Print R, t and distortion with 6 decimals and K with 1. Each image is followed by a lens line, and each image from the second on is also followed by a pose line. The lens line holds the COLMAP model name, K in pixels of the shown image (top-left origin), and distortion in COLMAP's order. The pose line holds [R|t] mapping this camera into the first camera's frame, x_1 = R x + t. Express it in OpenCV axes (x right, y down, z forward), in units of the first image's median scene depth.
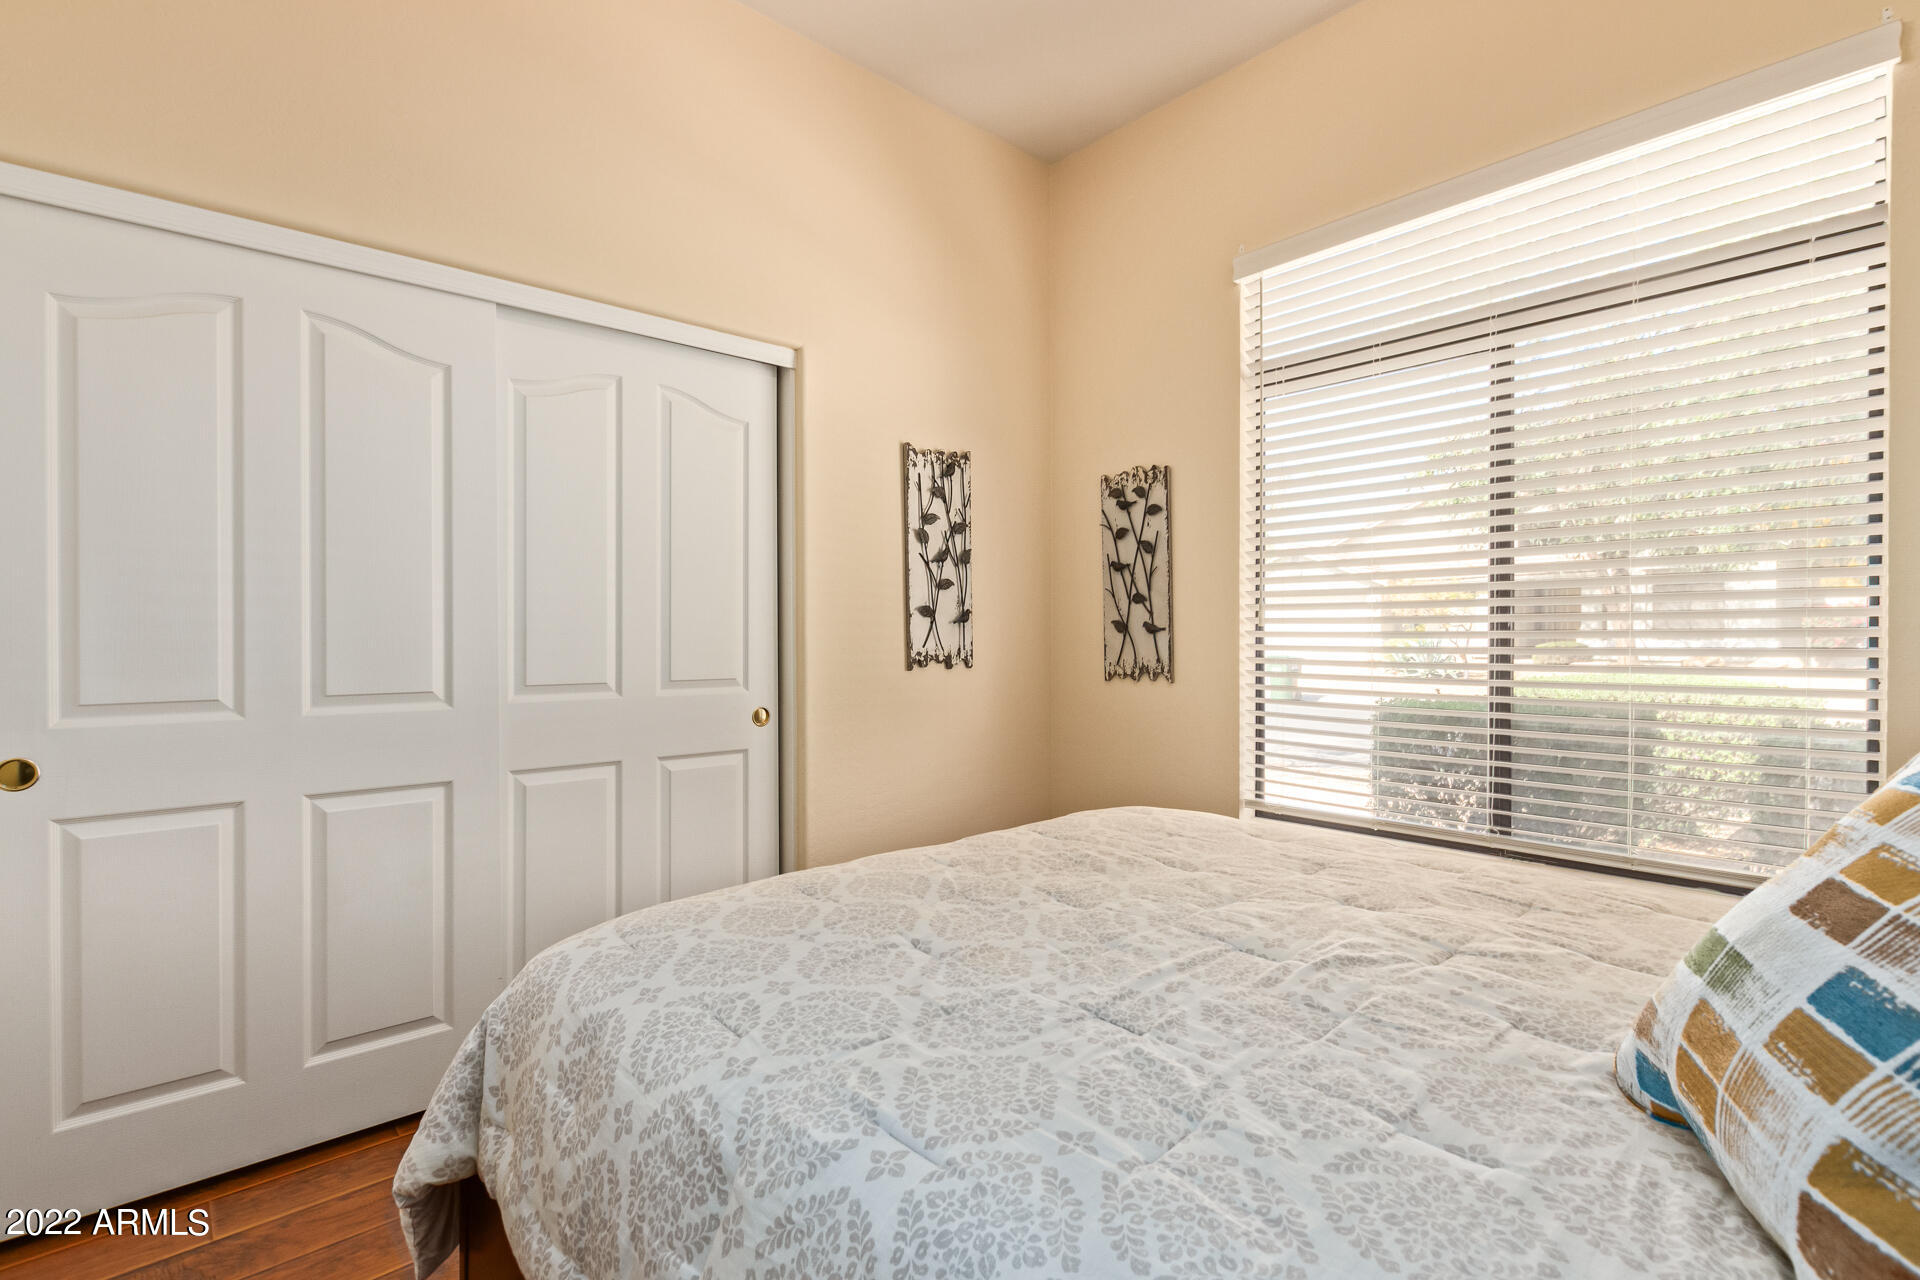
lens RADIAL K [[904.3, 0, 951.3], [0, 904.3, 638.4], [0, 0, 1]] dist [0.003328, -0.000120]
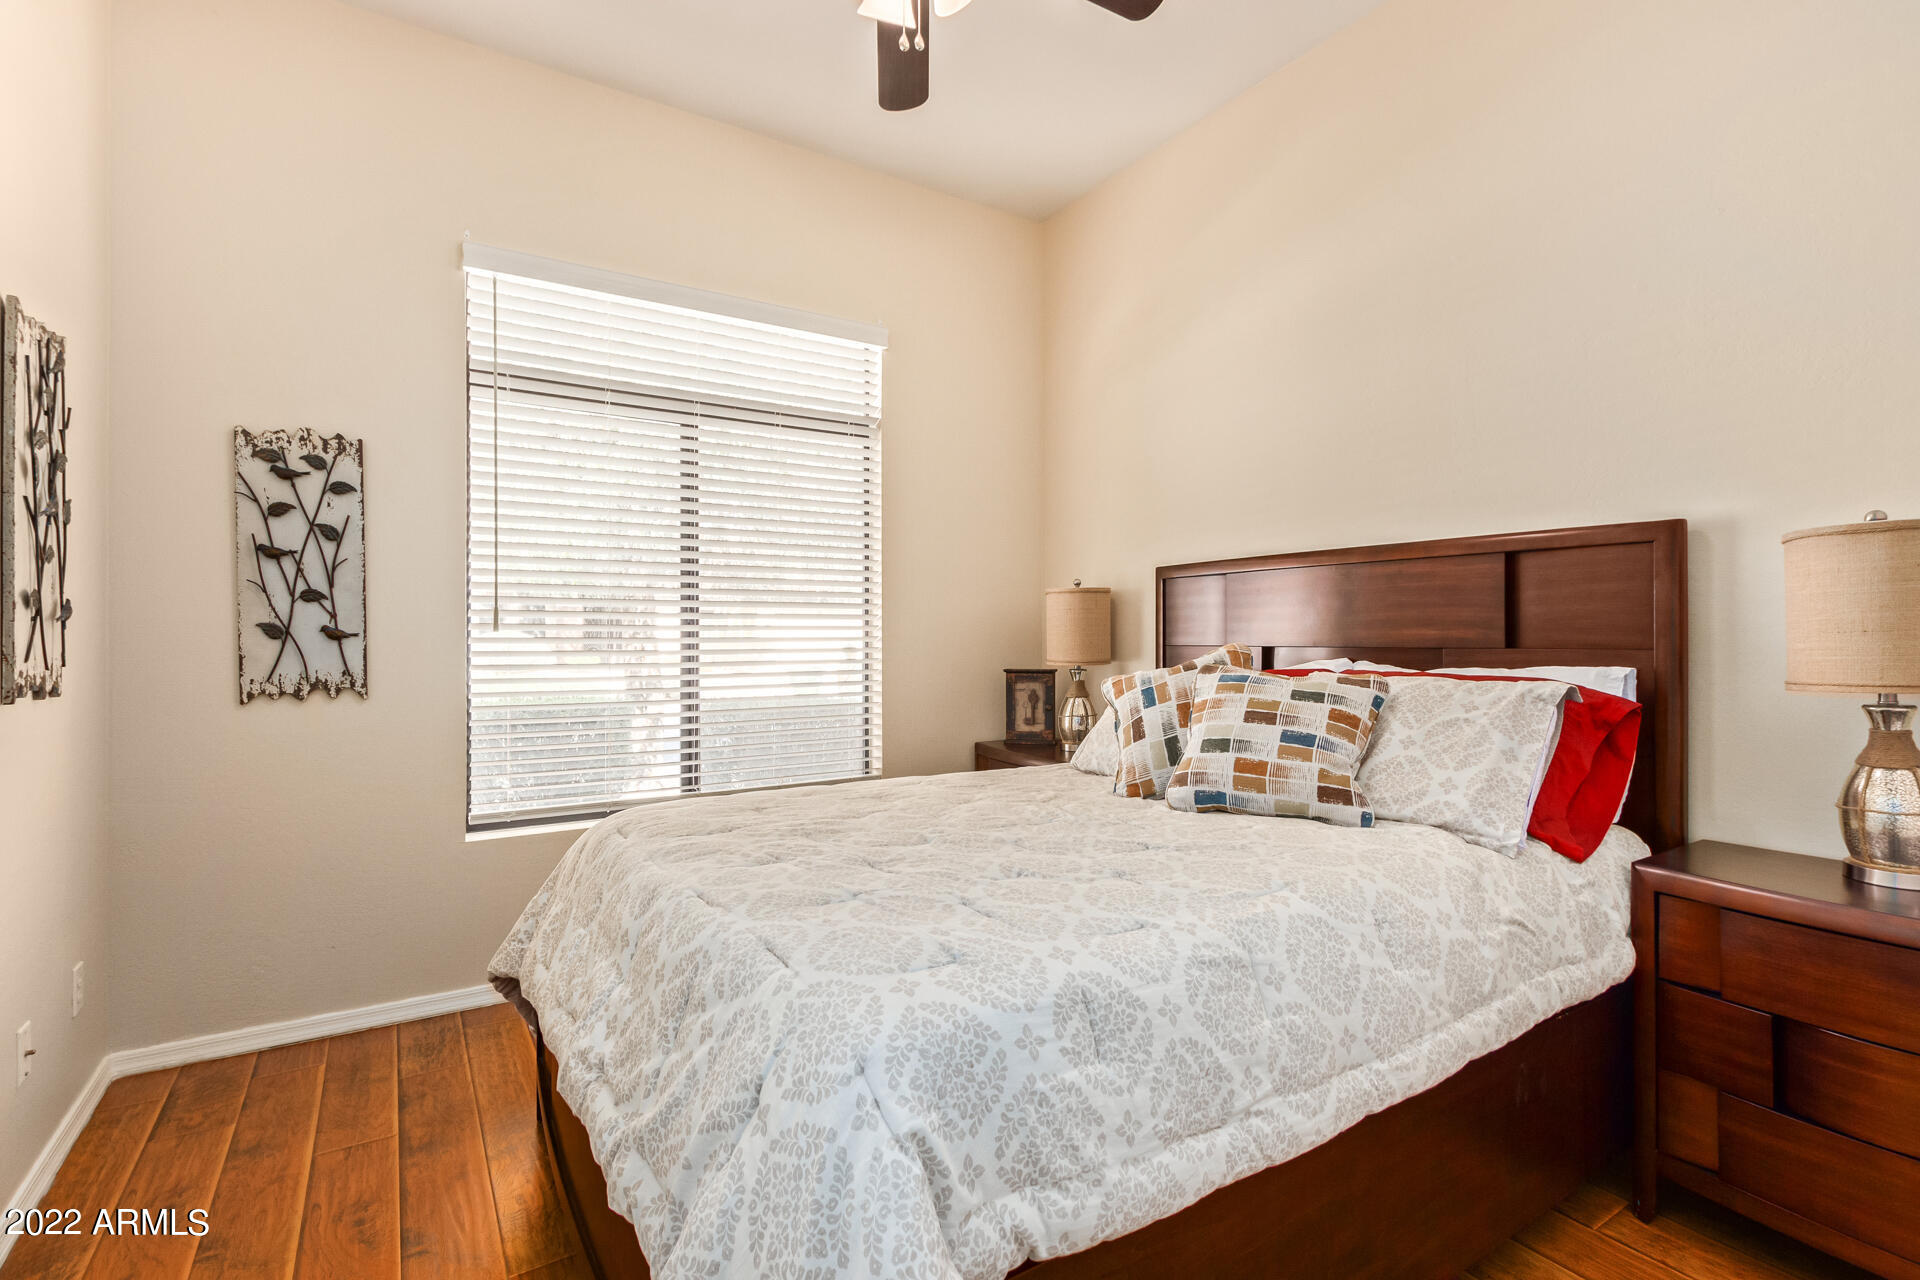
lens RADIAL K [[904.3, 0, 950.3], [0, 904.3, 642.4], [0, 0, 1]] dist [0.003328, -0.000120]
pose [[0.143266, 0.002799, 0.989680, -0.501584], [0.009568, 0.999945, -0.004213, 0.005285], [-0.989638, 0.010072, 0.143232, 0.336200]]
